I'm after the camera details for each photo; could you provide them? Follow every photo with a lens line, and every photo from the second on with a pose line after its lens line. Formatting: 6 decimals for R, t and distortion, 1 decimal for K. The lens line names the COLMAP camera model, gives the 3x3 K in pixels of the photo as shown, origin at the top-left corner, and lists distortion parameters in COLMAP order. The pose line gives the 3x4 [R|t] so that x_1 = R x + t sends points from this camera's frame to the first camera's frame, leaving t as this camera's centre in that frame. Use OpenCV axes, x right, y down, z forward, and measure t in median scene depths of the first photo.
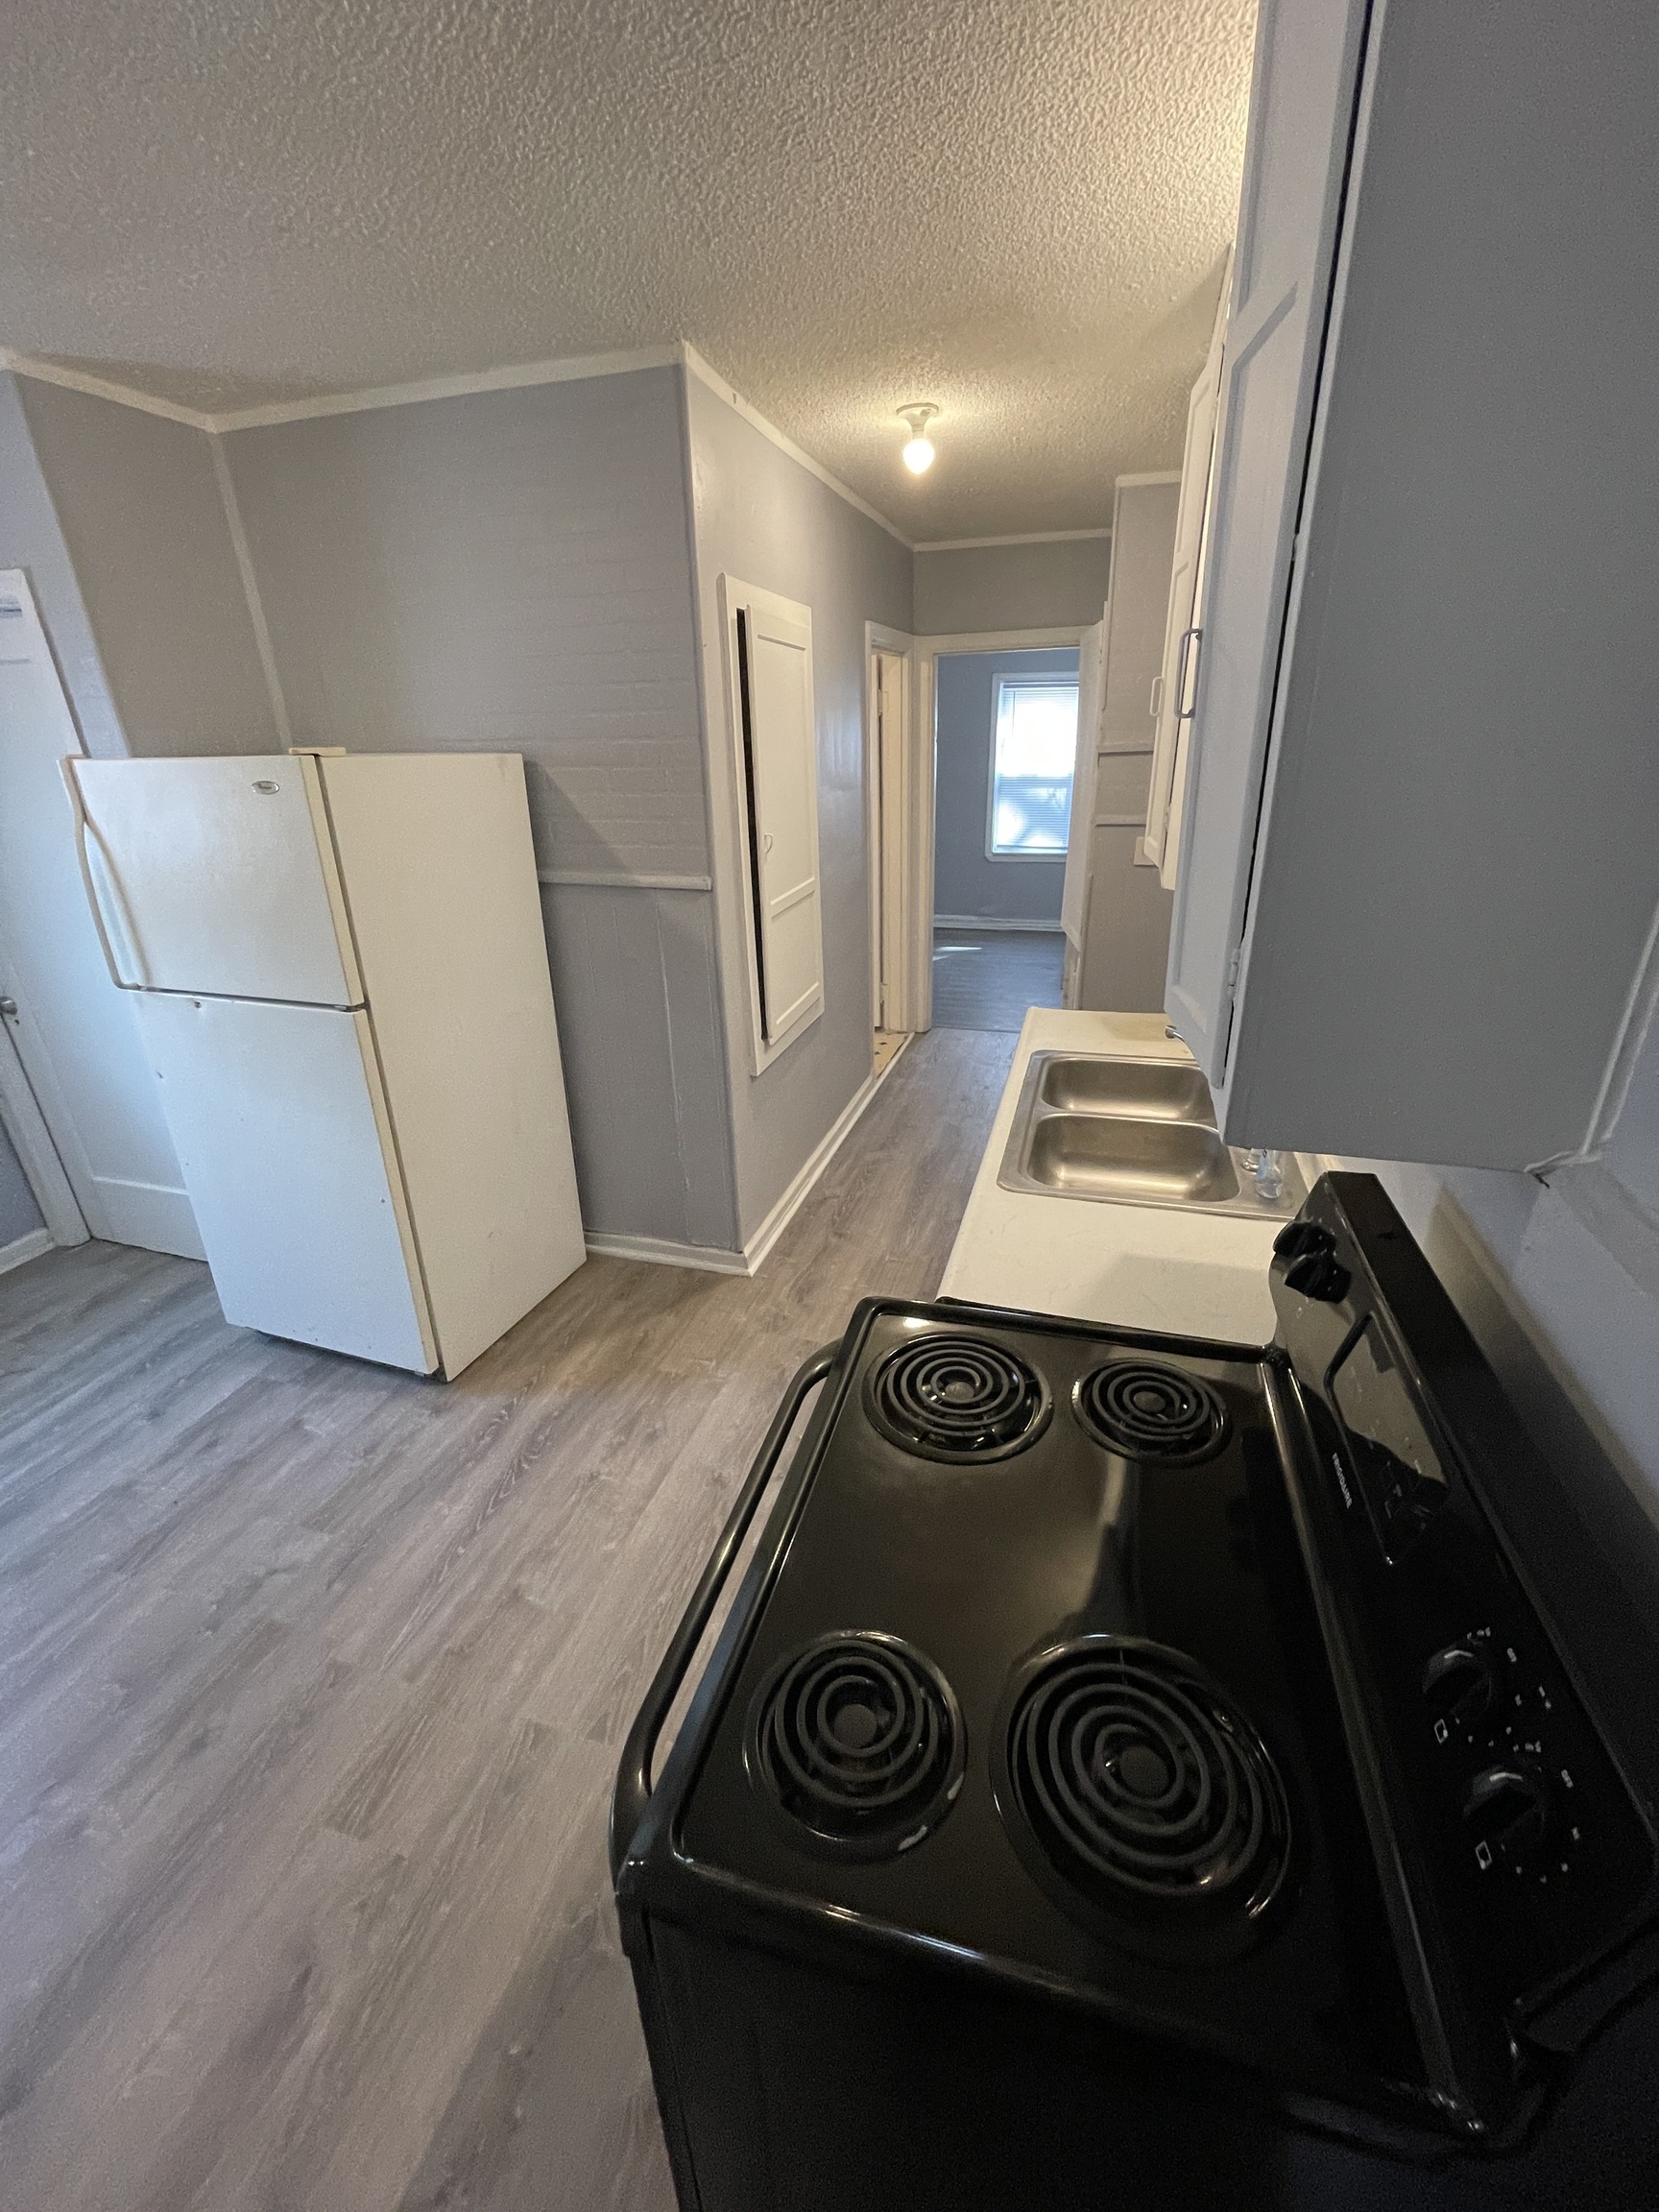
lens RADIAL K [[897.8, 0, 830.7], [0, 897.8, 1100.5], [0, 0, 1]] dist [0.002085, 0.000288]
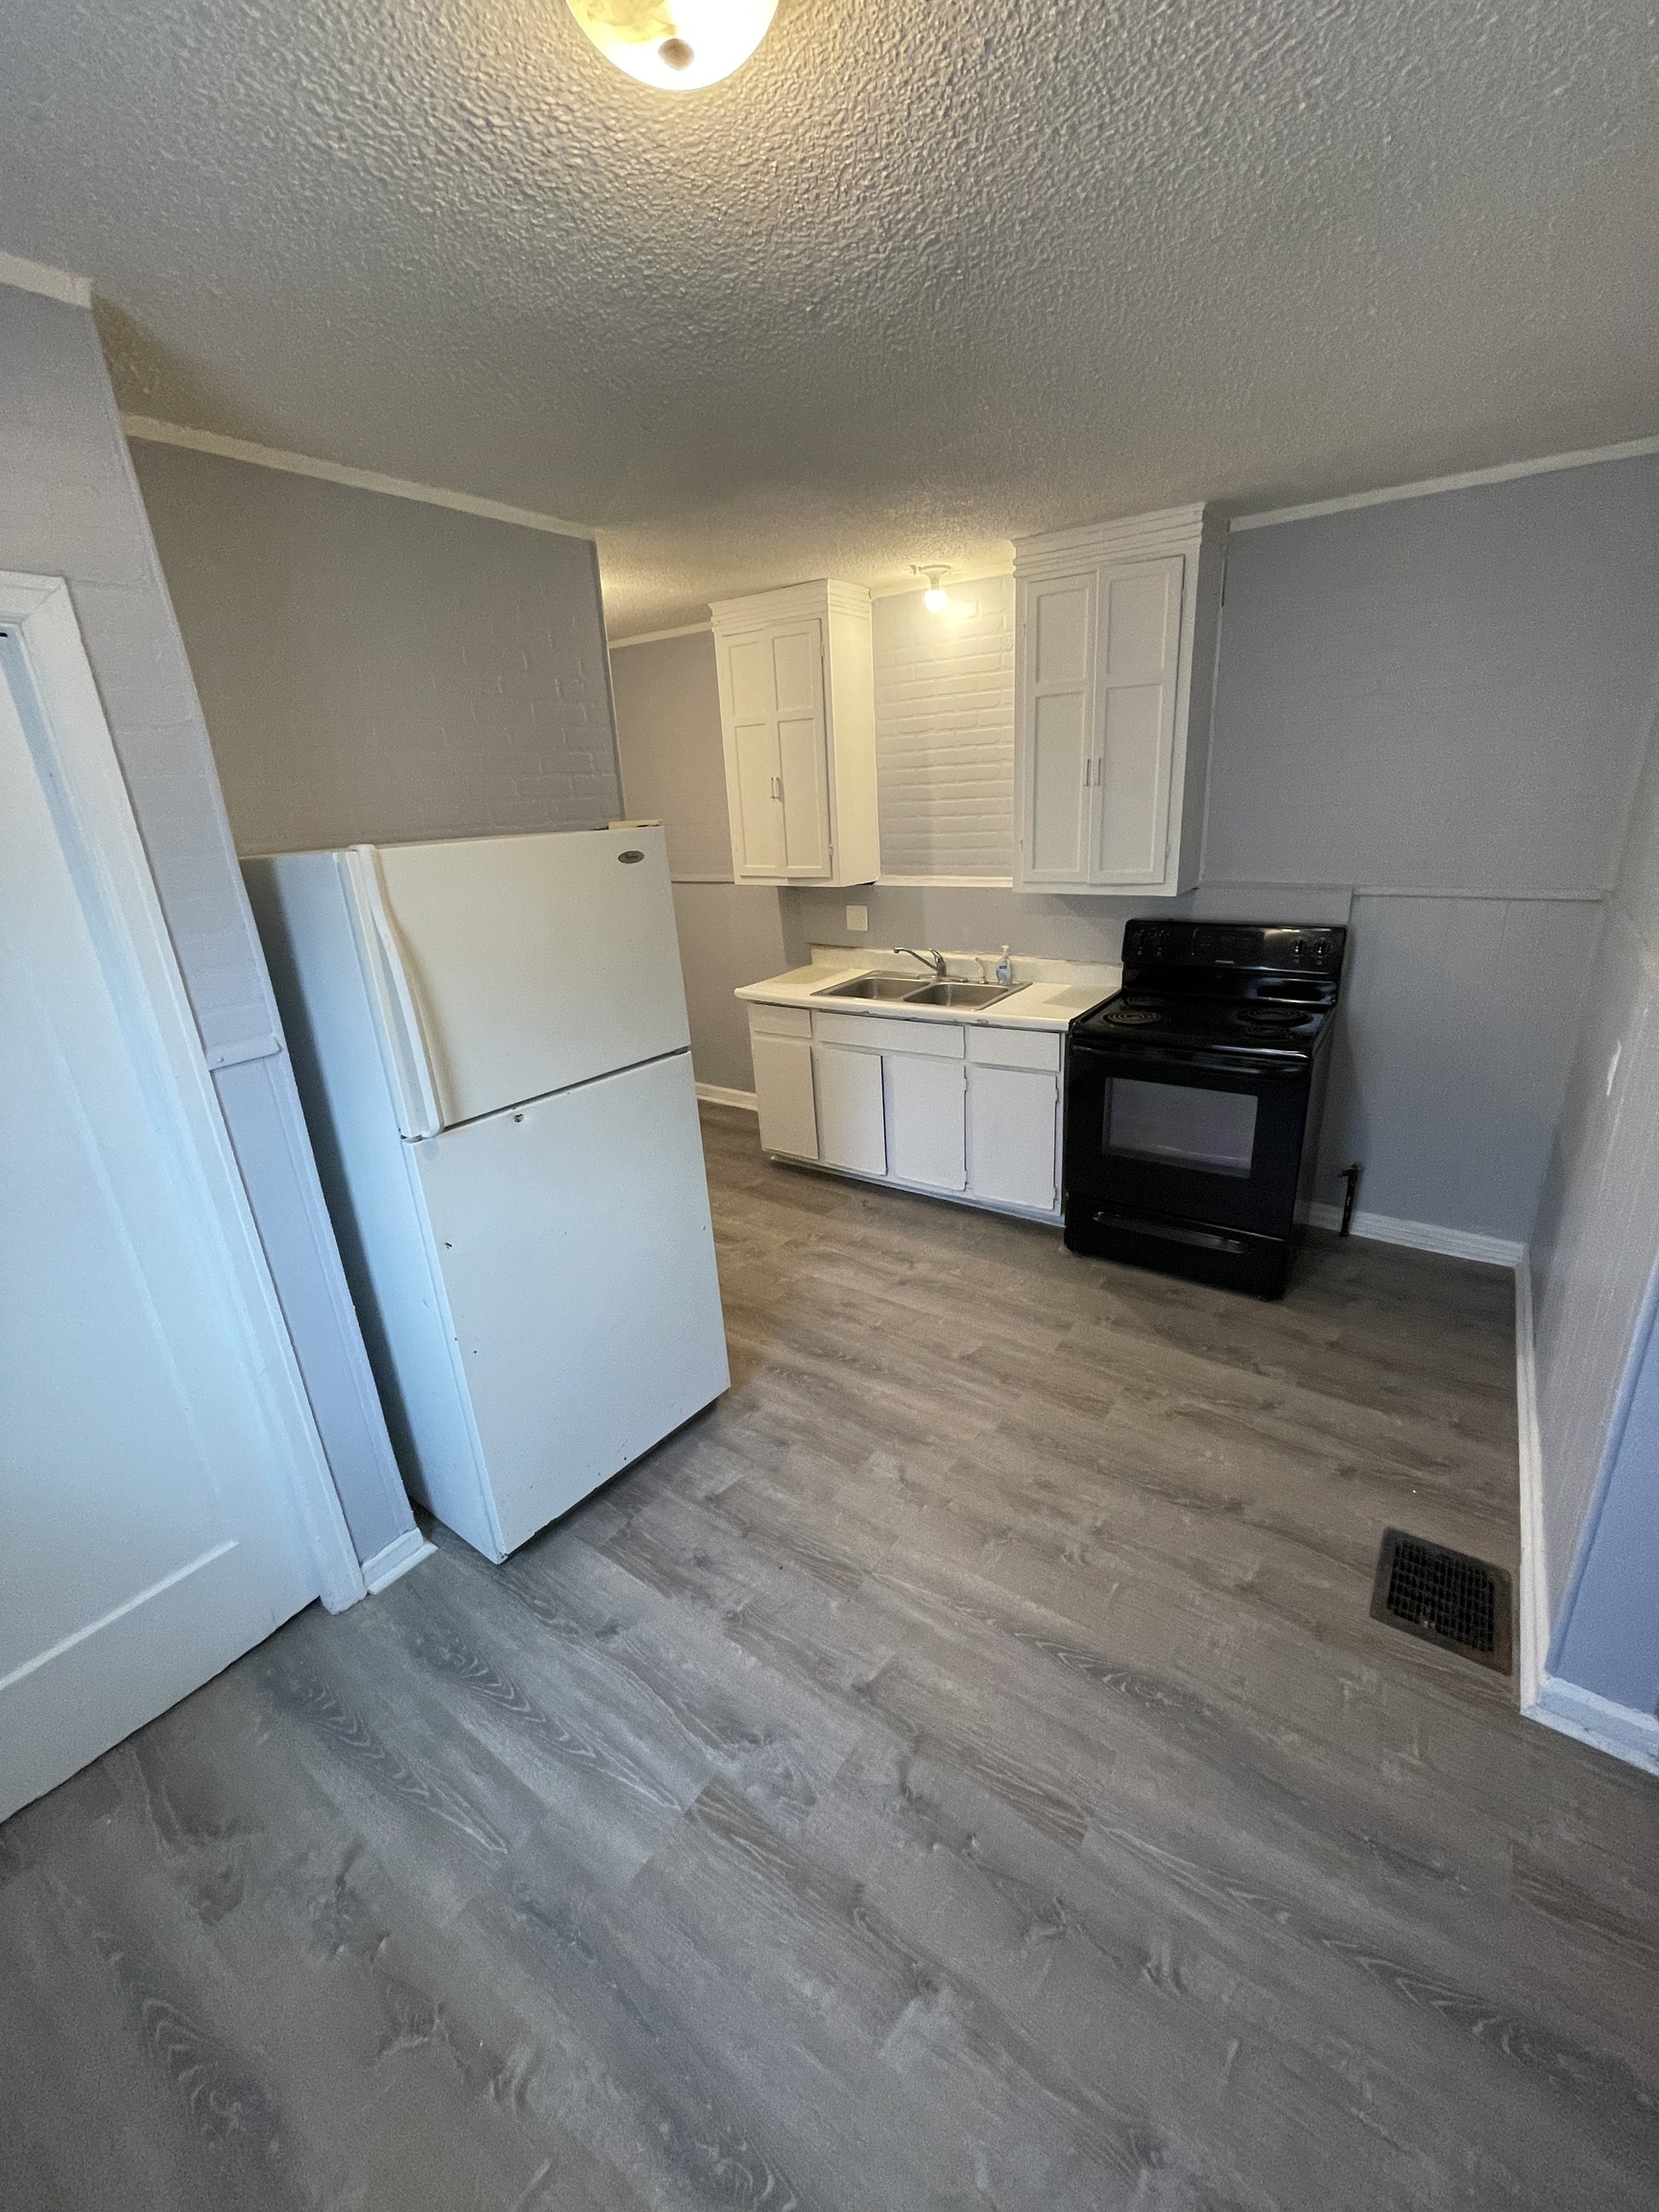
lens RADIAL K [[897.8, 0, 832.8], [0, 897.8, 1104.2], [0, 0, 1]] dist [0.002085, 0.000288]
pose [[0.317758, -0.310329, 0.895950, -1.303186], [0.405792, 0.898523, 0.167302, -0.132184], [-0.856950, 0.310408, 0.411441, 0.359856]]
